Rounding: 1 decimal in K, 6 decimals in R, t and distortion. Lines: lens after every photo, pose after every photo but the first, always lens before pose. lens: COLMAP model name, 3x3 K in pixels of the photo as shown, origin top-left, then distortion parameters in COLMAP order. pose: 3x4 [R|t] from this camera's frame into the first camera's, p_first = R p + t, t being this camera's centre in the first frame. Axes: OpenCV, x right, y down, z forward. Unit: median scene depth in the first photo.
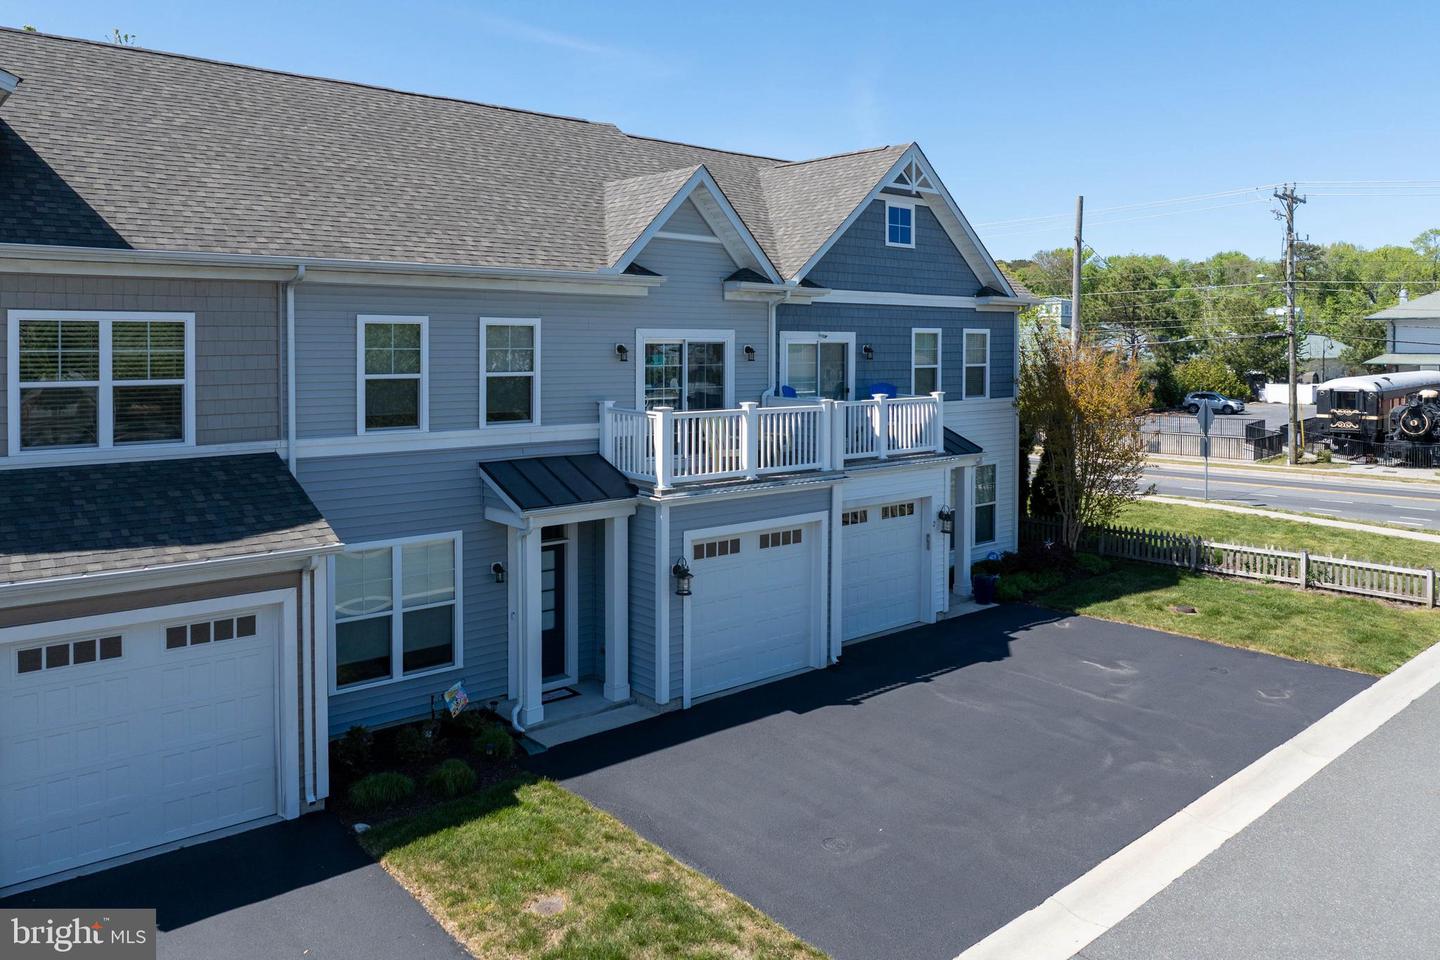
lens RADIAL K [[988.0, 0, 698.3], [0, 988.0, 359.0], [0, 0, 1]] dist [-0.027279, 0.002369]
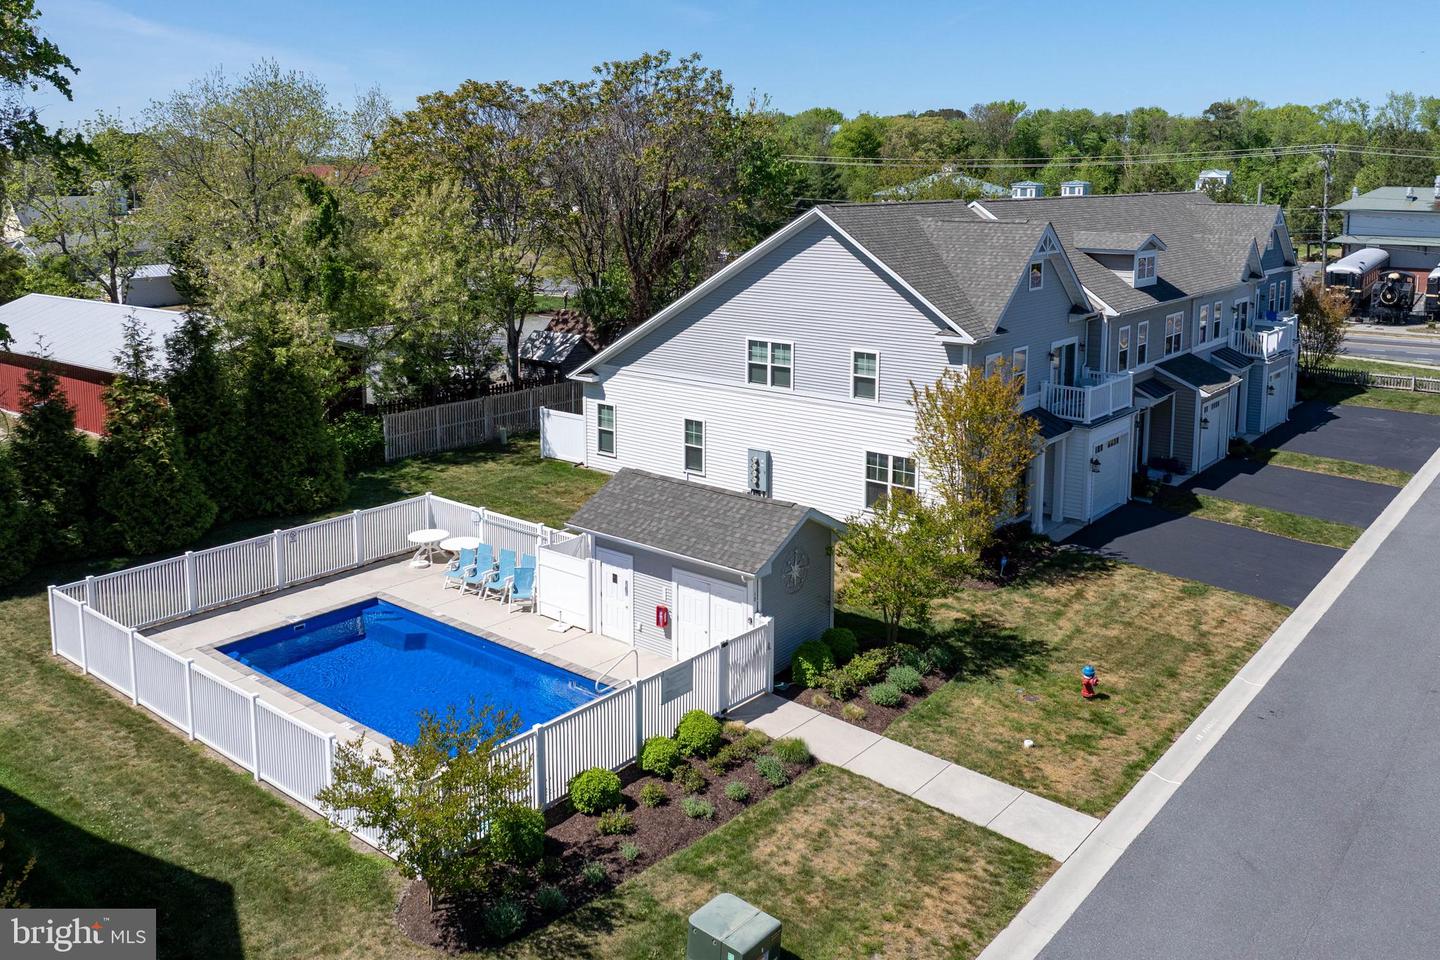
lens RADIAL K [[1063.9, 0, 758.4], [0, 1063.9, 307.4], [0, 0, 1]] dist [-0.020801, -0.001129]
pose [[0.984808, -0.022452, 0.172190, -1.584527], [0.005060, 0.994895, 0.100786, -0.266141], [-0.173574, -0.098384, 0.979894, -1.384511]]
